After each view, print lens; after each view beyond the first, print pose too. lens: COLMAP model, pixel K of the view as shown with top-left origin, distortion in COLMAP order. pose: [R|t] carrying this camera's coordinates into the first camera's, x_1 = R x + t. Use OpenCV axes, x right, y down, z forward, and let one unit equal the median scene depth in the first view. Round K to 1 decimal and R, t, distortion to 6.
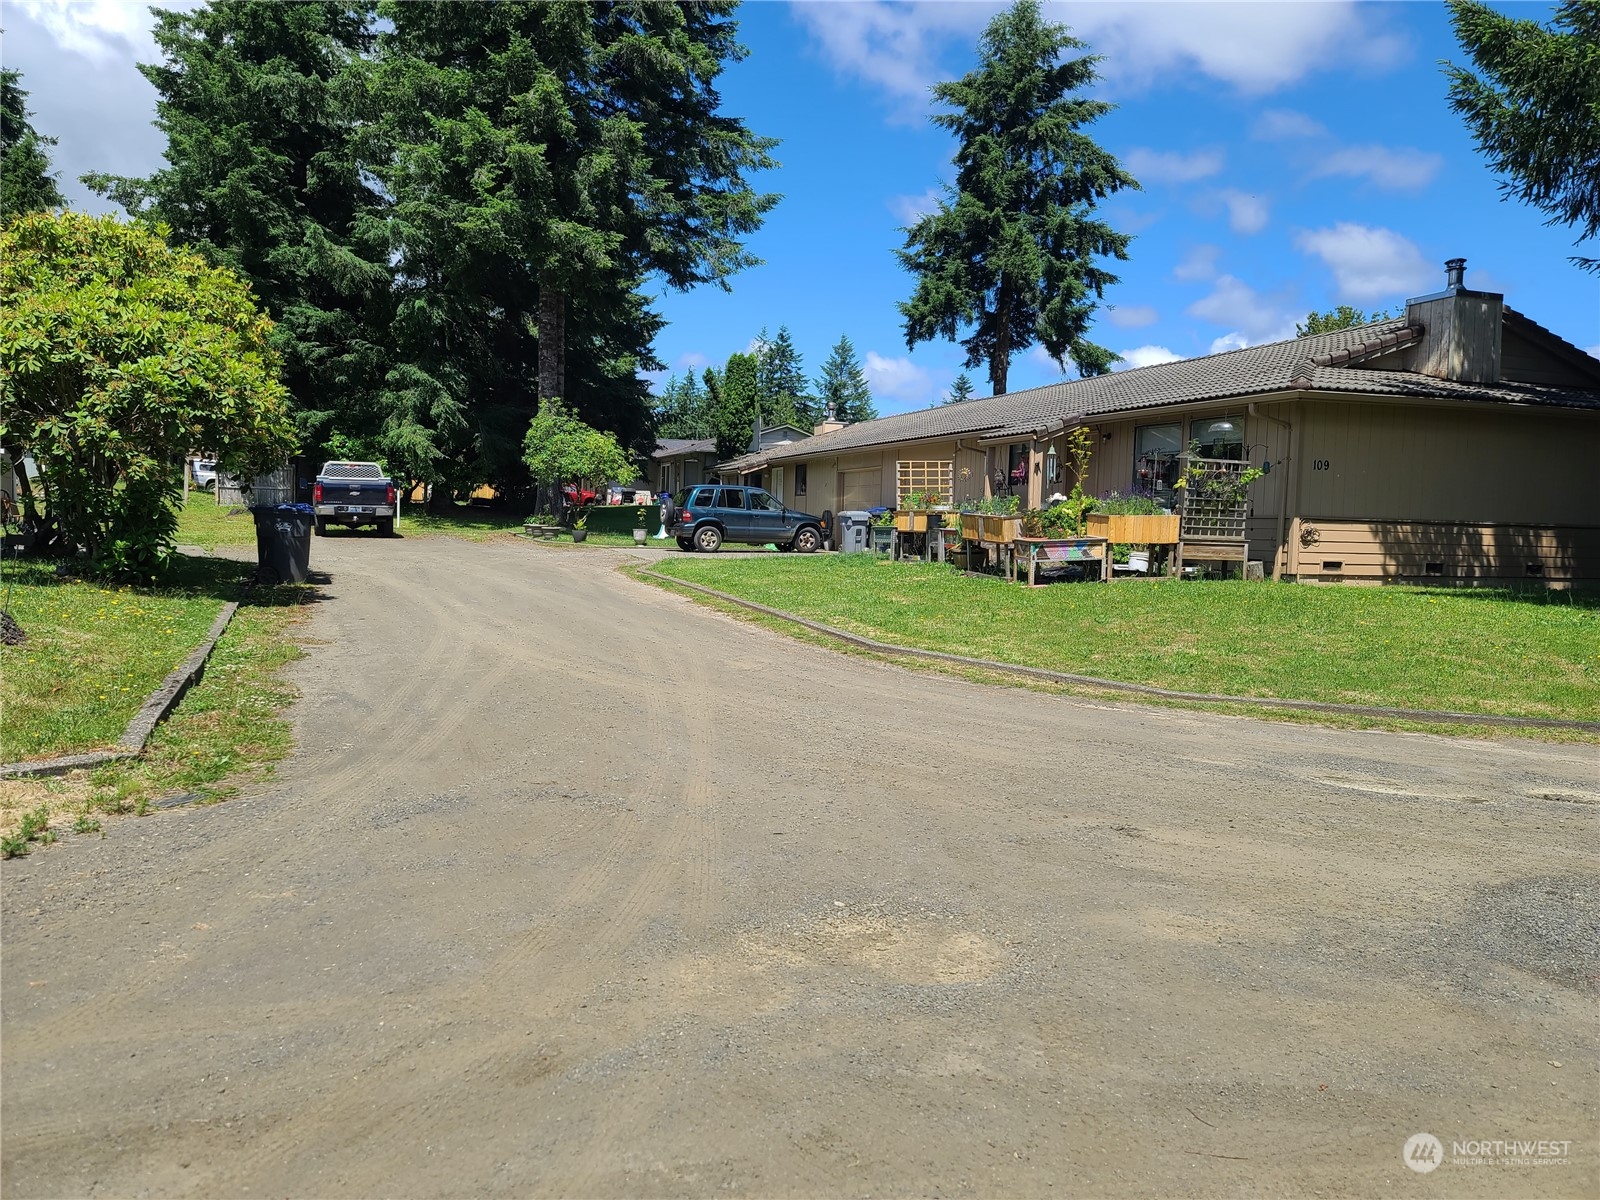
lens RADIAL K [[1129.3, 0, 800.0], [0, 1129.3, 600.0], [0, 0, 1]] dist [0.051324, -0.047201]
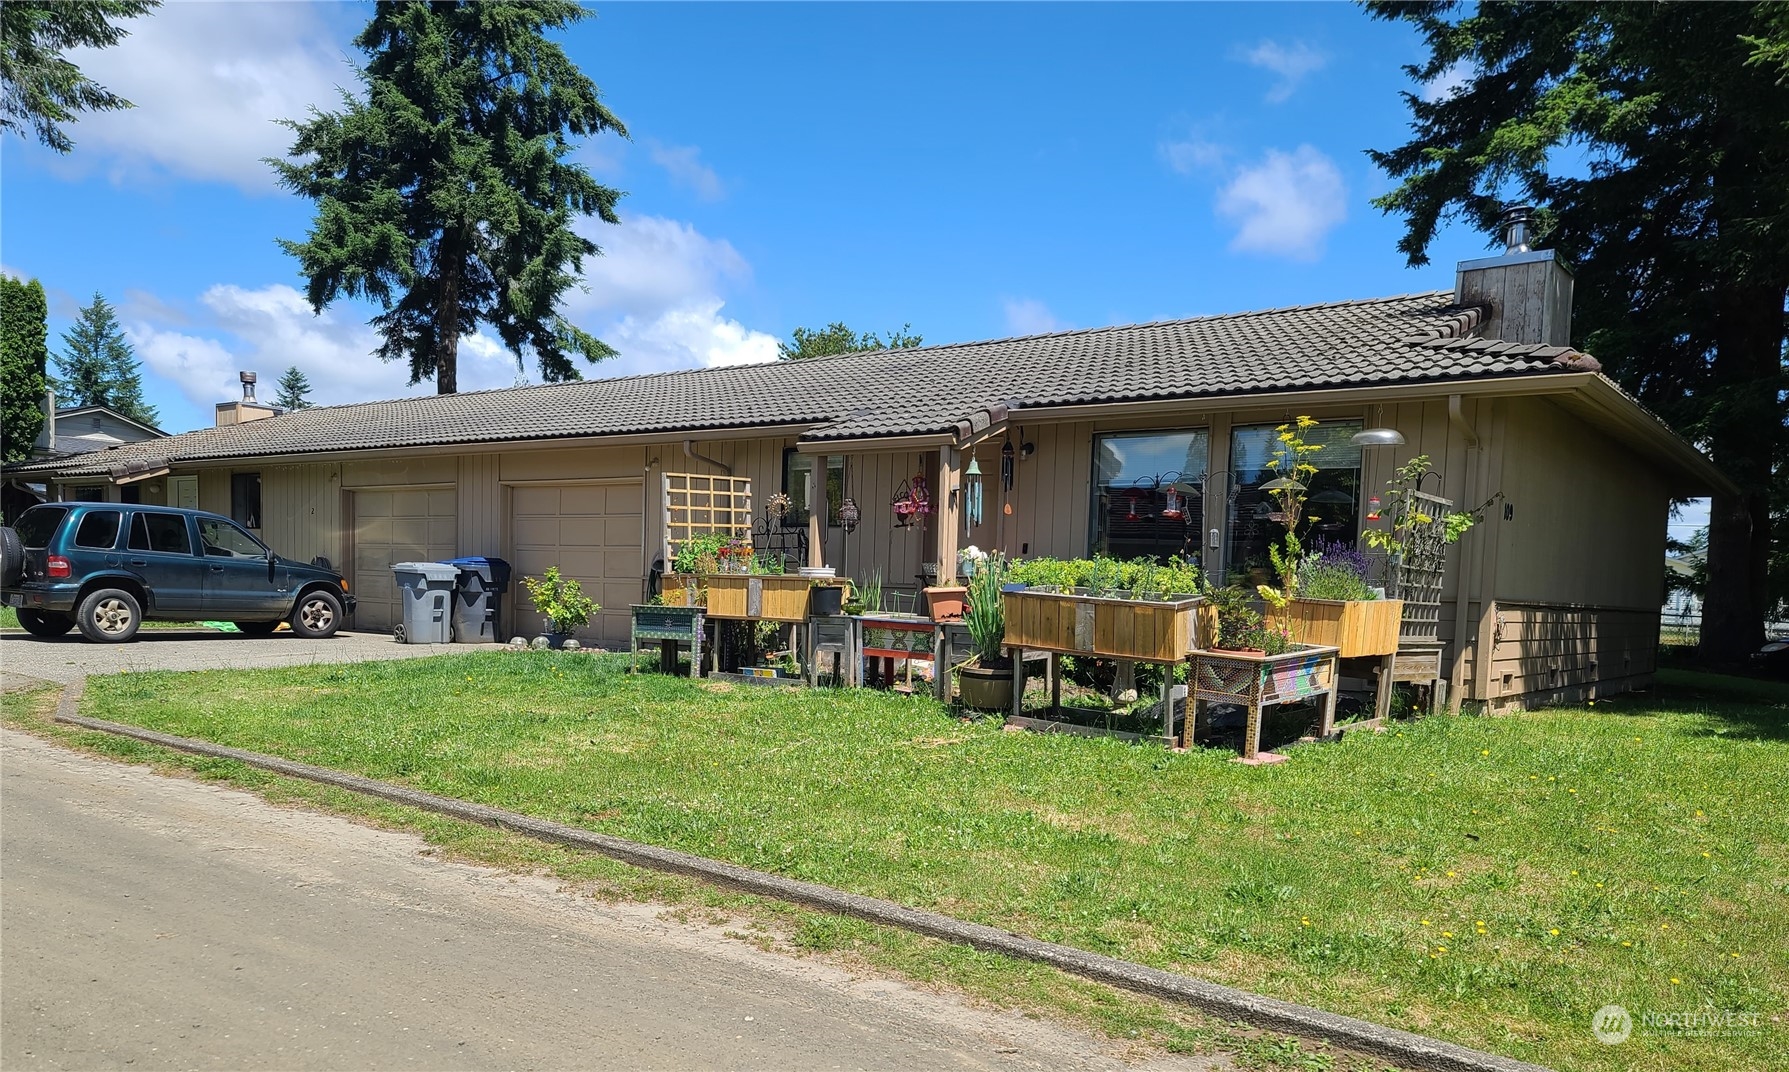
lens RADIAL K [[1419.0, 0, 892.6], [0, 1419.0, 669.3], [0, 0, 1]] dist [0.087435, -0.013063]
pose [[0.866665, -0.020771, 0.498458, -0.063754], [0.020418, 0.999773, 0.006159, -0.017017], [-0.498472, 0.004840, 0.866892, 0.181266]]
